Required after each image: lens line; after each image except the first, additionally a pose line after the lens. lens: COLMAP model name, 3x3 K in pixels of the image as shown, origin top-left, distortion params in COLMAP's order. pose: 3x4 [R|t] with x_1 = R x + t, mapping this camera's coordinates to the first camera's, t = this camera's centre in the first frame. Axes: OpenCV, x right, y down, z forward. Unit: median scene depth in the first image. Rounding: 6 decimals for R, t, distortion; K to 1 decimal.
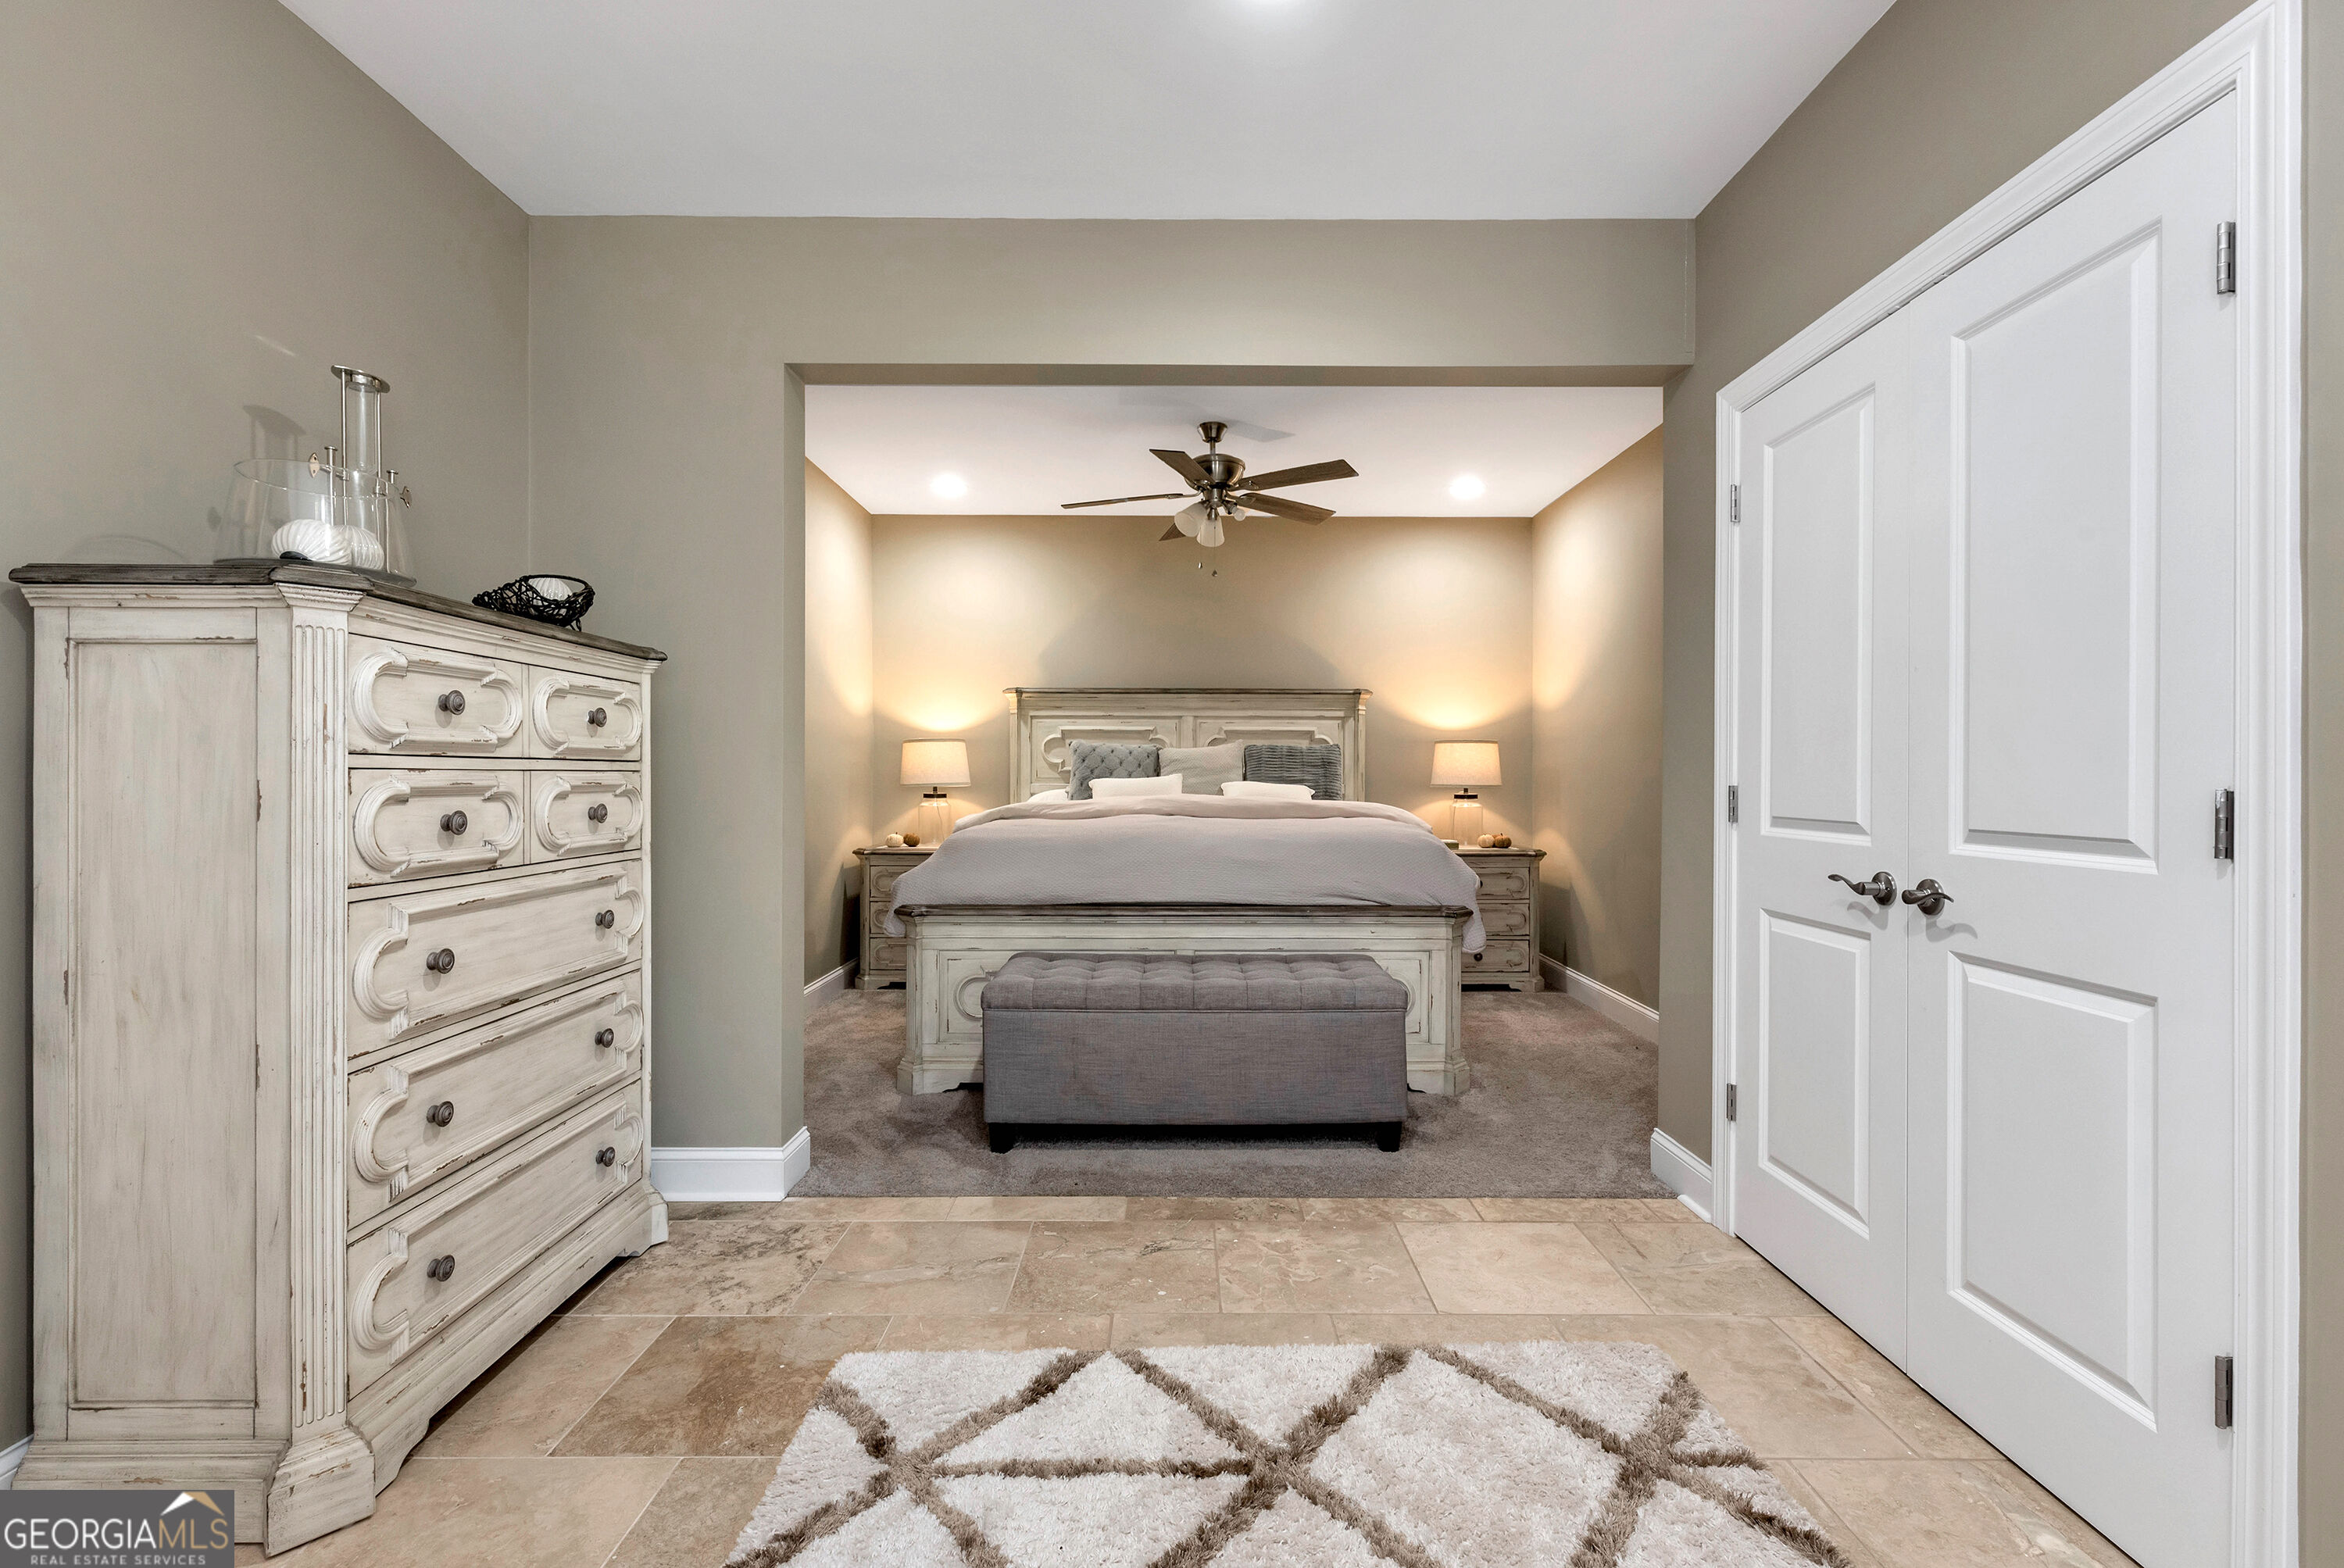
lens RADIAL K [[1035.5, 0, 1174.9], [0, 1035.5, 778.8], [0, 0, 1]] dist [-0.000700, -0.000354]
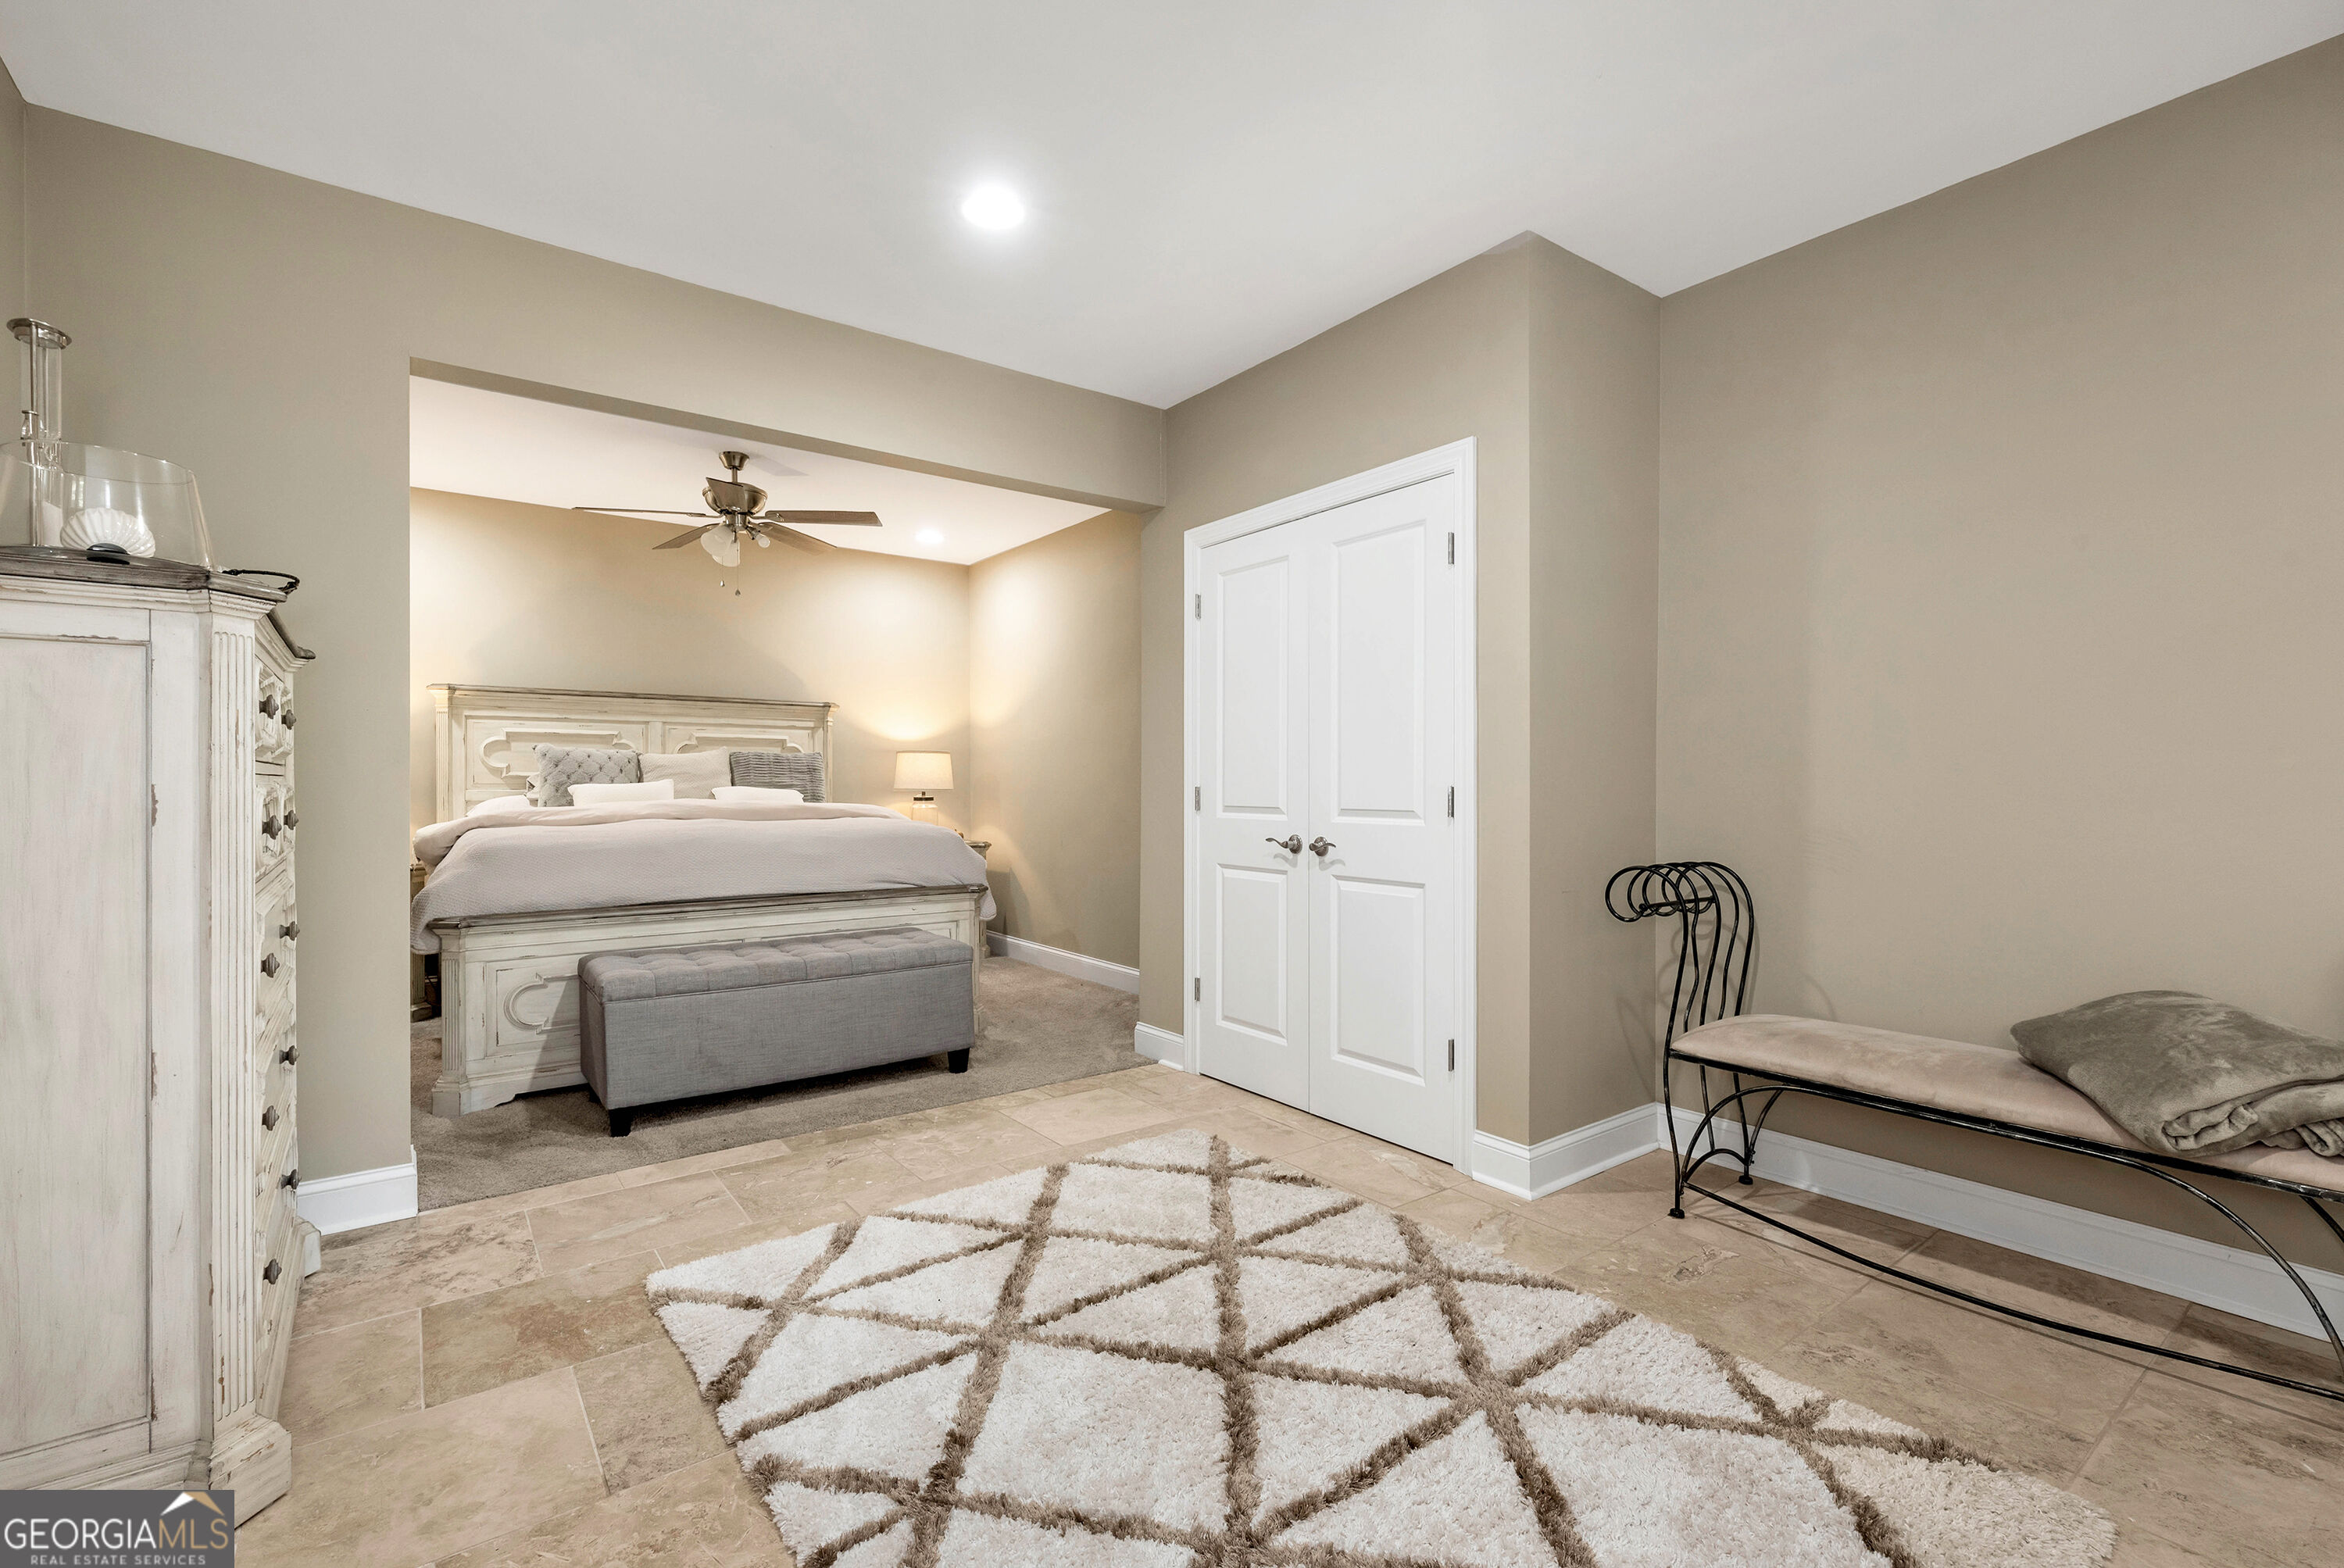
lens RADIAL K [[1035.5, 0, 1175.6], [0, 1035.5, 788.9], [0, 0, 1]] dist [-0.000700, -0.000354]
pose [[0.798483, -0.004863, 0.601998, -0.429194], [0.002601, 0.999986, 0.004629, 0.002301], [-0.602012, -0.002131, 0.798484, -0.228909]]
